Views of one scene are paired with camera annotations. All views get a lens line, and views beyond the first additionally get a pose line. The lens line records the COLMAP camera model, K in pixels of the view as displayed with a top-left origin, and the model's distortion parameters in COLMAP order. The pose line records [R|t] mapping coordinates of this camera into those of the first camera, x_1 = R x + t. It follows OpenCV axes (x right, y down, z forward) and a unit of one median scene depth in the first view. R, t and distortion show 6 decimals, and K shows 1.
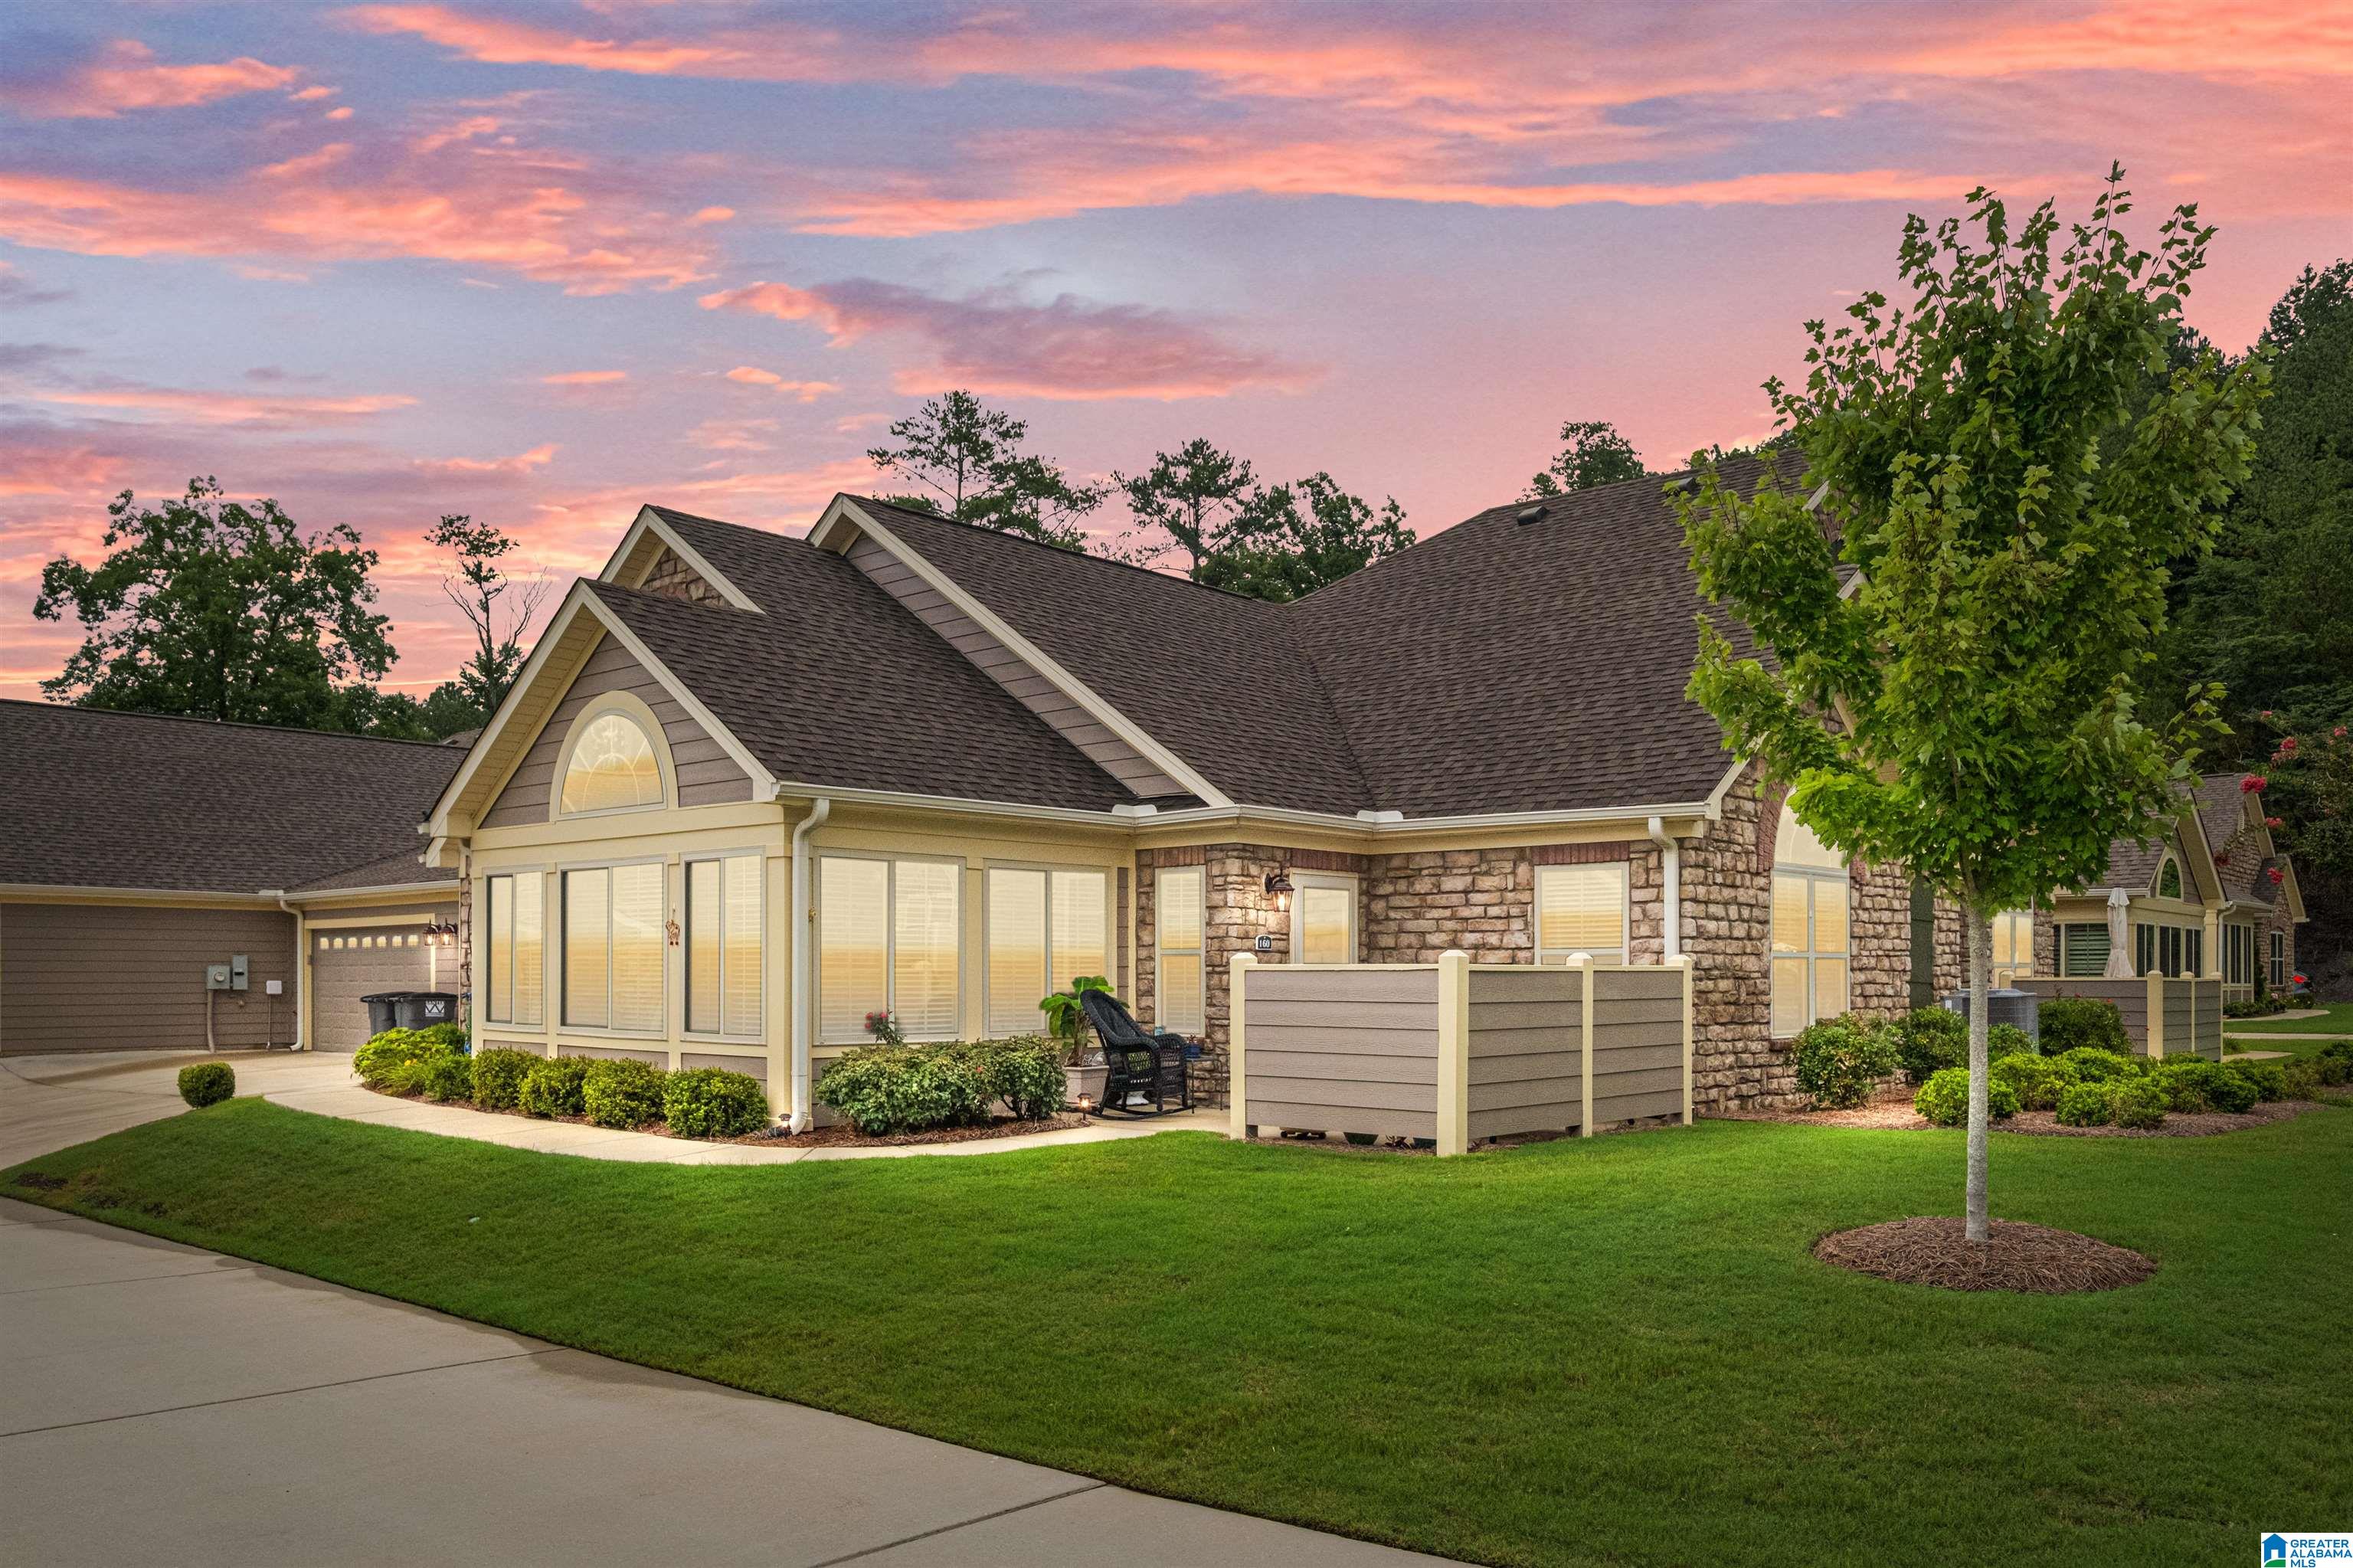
lens RADIAL K [[1713.2, 0, 1176.2], [0, 1713.2, 784.8], [0, 0, 1]] dist [0.001485, 0.000539]
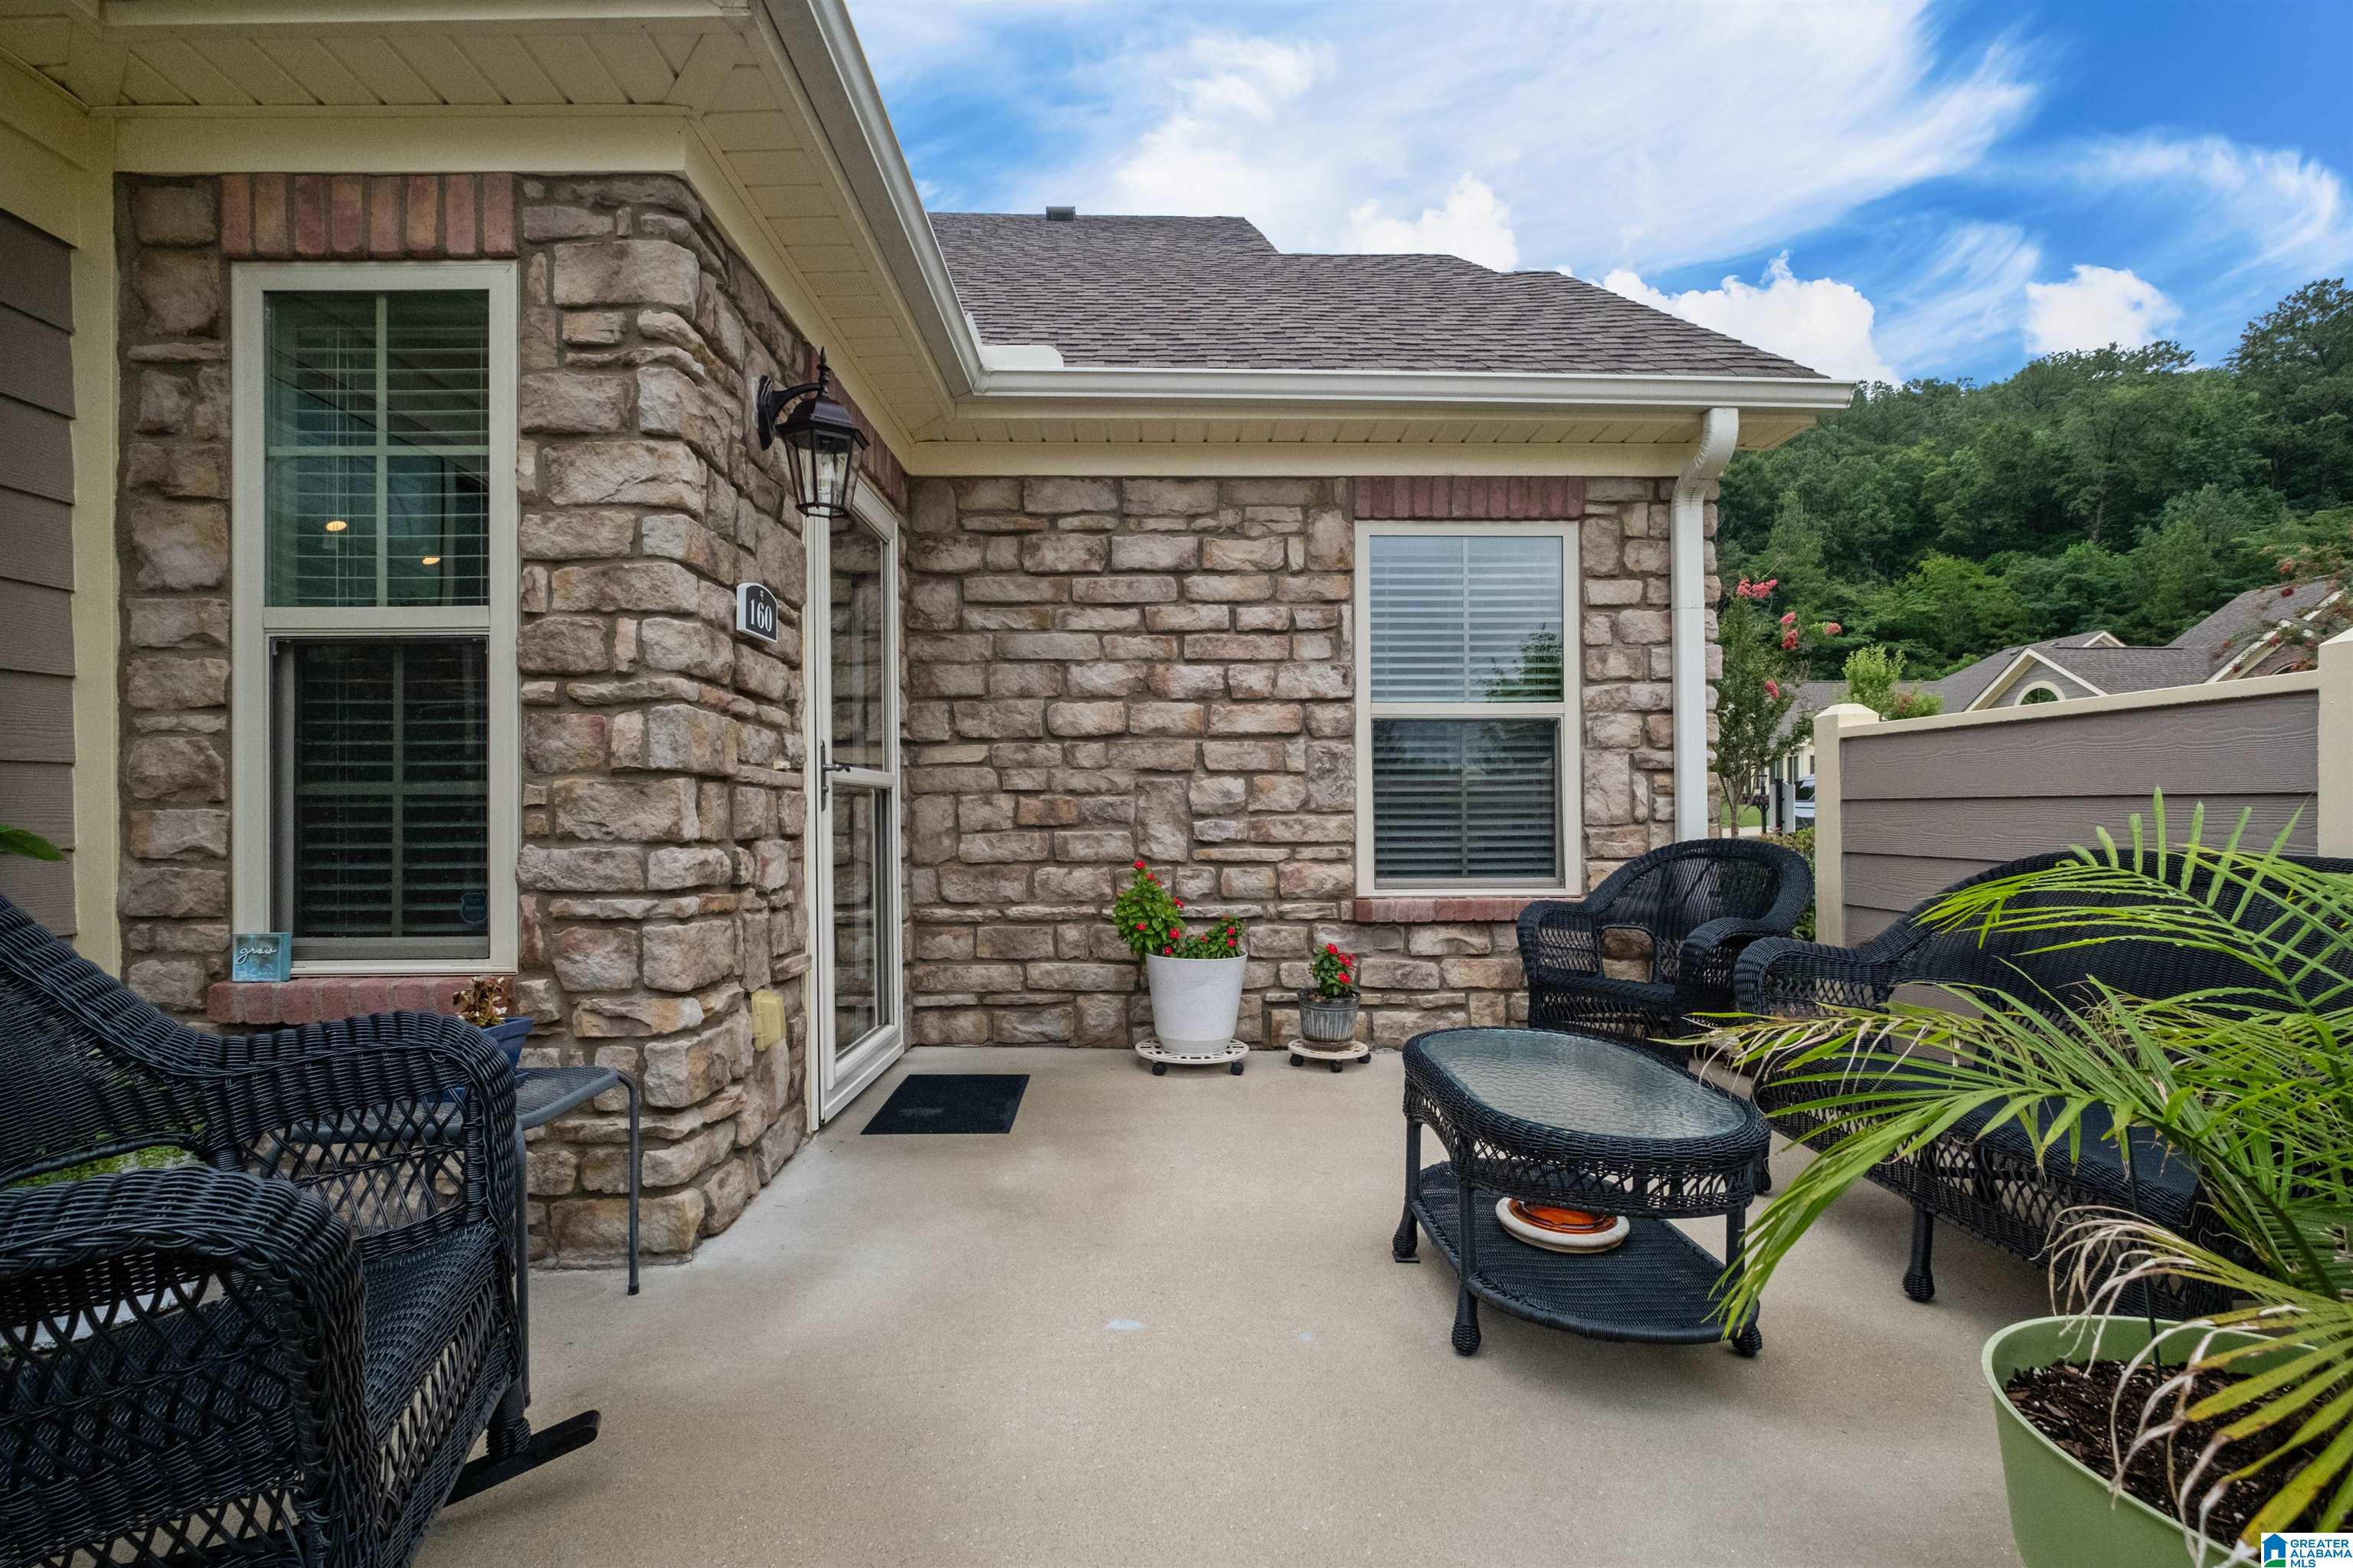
lens RADIAL K [[1025.8, 0, 1152.8], [0, 1025.8, 814.5], [0, 0, 1]] dist [-0.006686, 0.001036]
pose [[0.732640, -0.002390, 0.680613, -0.015022], [-0.071191, 0.994239, 0.080124, 0.104175], [-0.676883, -0.107155, 0.728249, 0.809329]]
